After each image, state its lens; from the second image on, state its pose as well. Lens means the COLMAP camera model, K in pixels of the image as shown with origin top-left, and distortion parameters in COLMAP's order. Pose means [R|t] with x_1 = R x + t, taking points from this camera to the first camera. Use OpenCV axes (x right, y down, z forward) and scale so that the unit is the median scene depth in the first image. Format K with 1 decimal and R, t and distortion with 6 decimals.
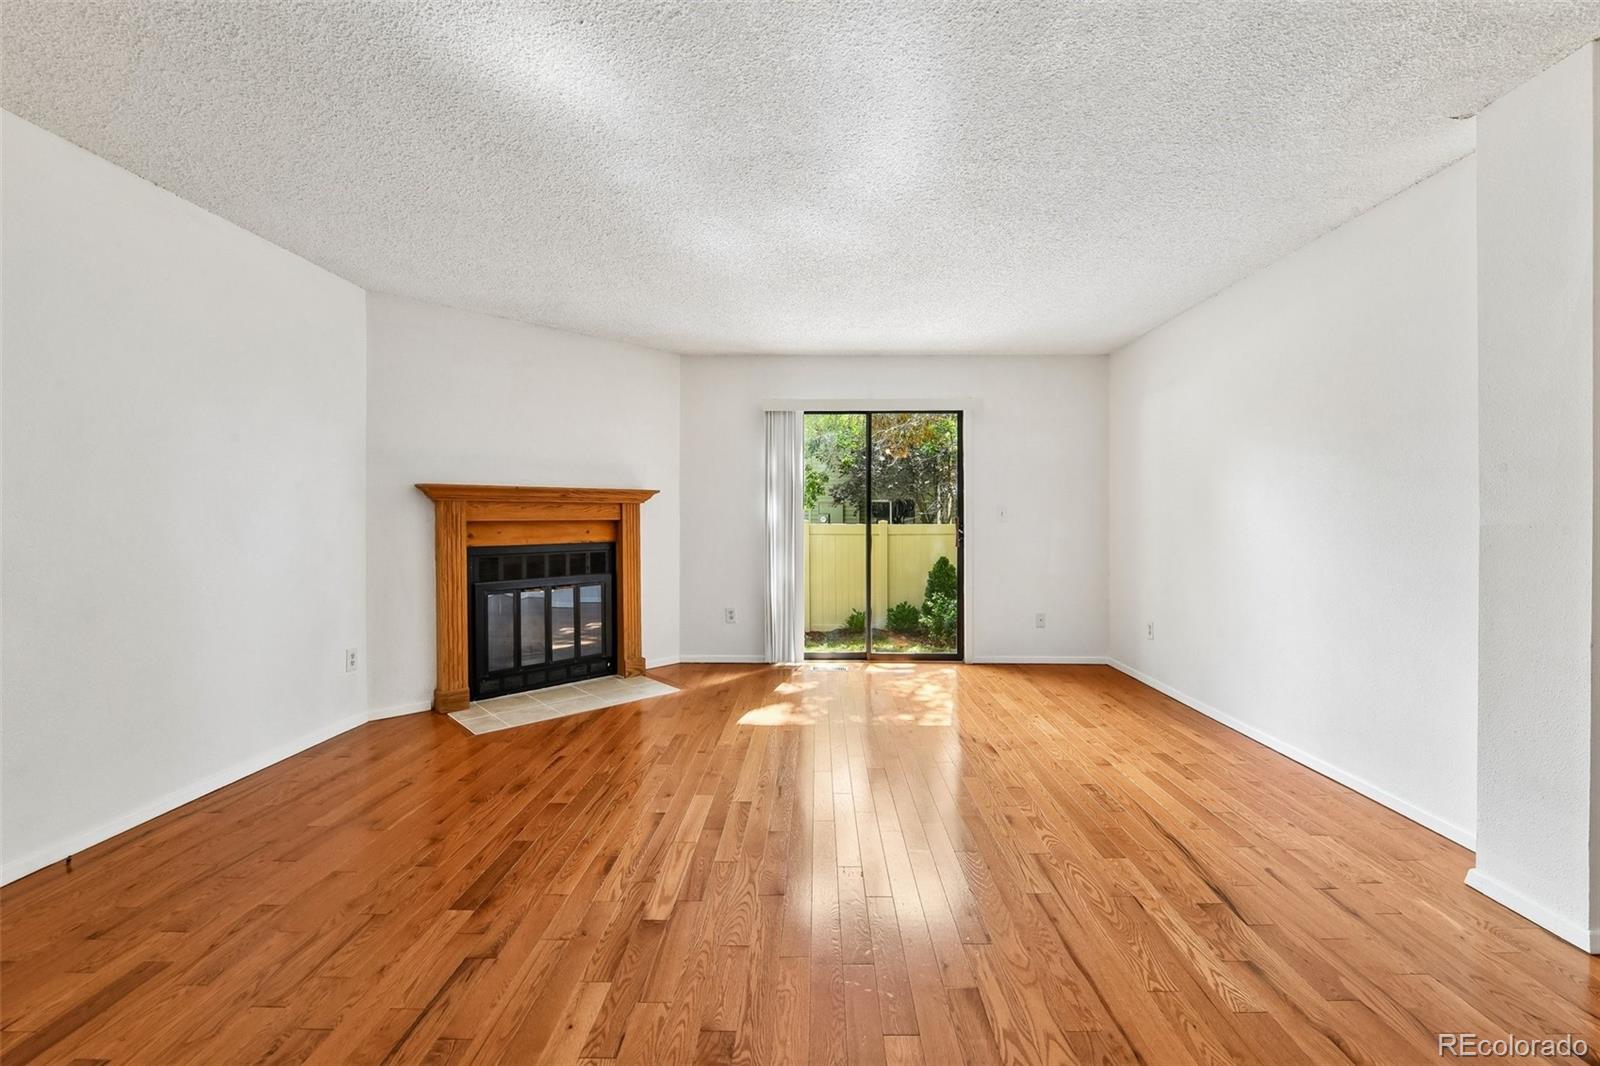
lens RADIAL K [[641.1, 0, 819.0], [0, 641.1, 518.7], [0, 0, 1]] dist [-0.003900, -0.000725]
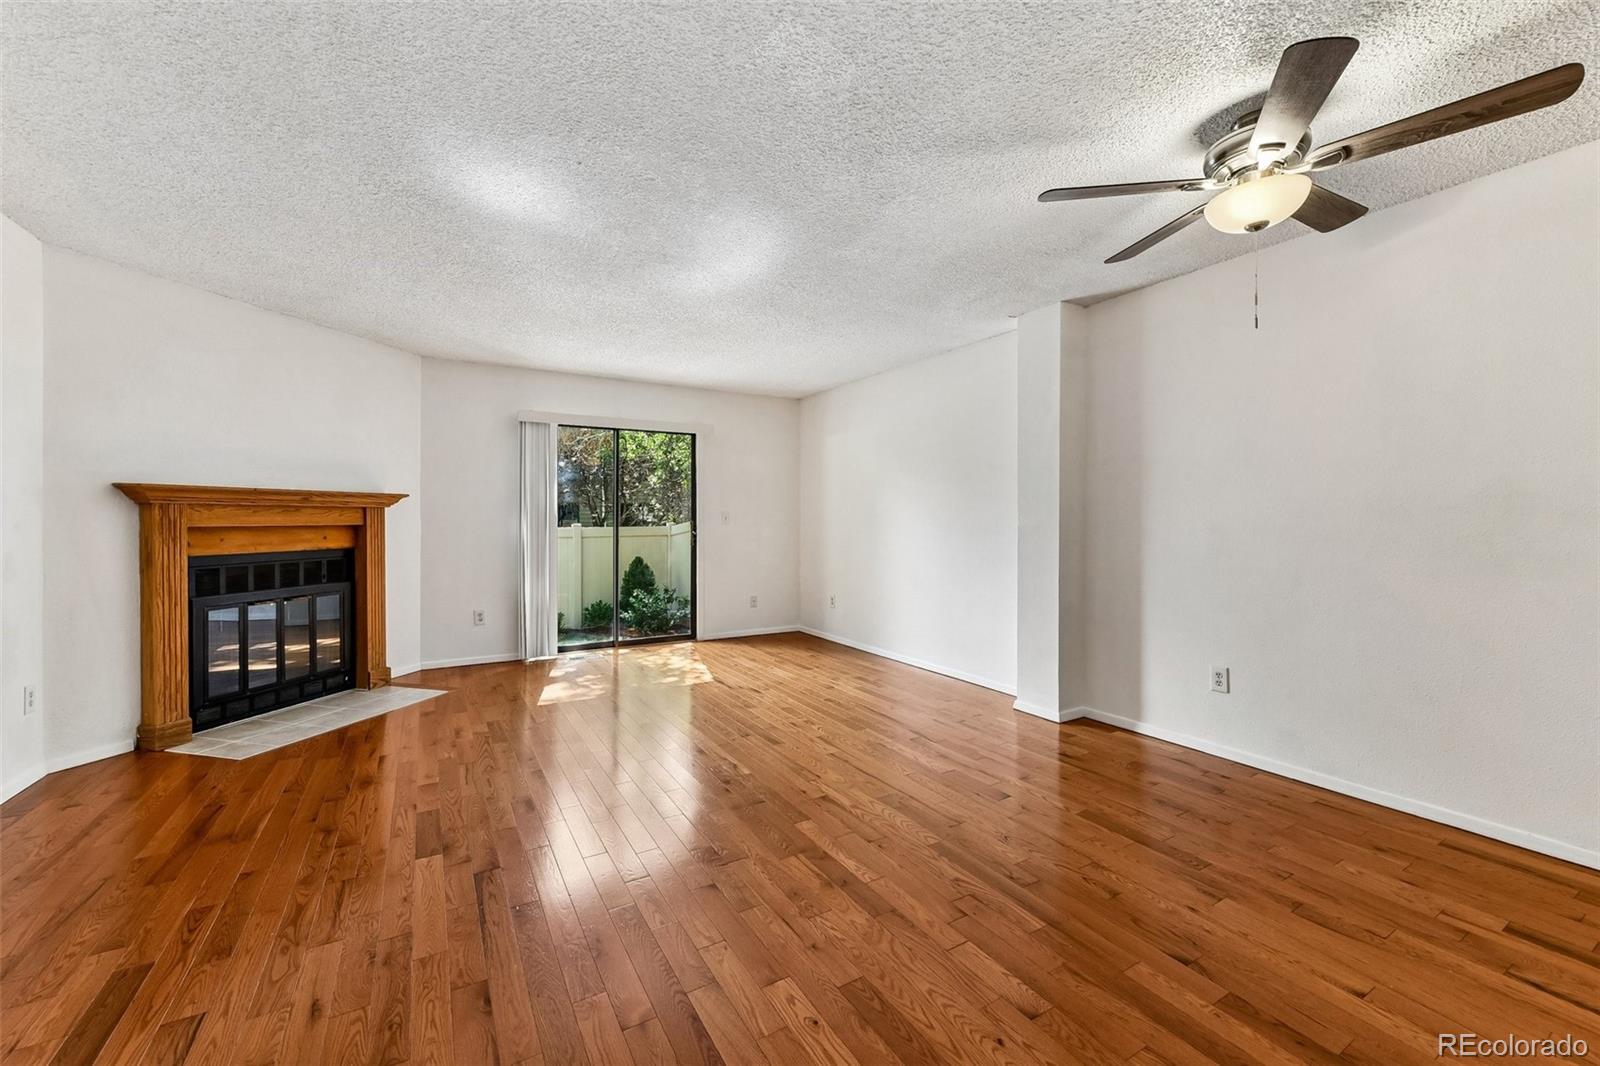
lens RADIAL K [[629.2, 0, 810.2], [0, 629.2, 522.2], [0, 0, 1]] dist [0.000129, -0.000753]
pose [[0.855685, -0.003204, 0.517487, -0.255619], [0.002714, 0.999995, 0.001703, -0.001976], [-0.517490, -0.000053, 0.855689, -0.164422]]
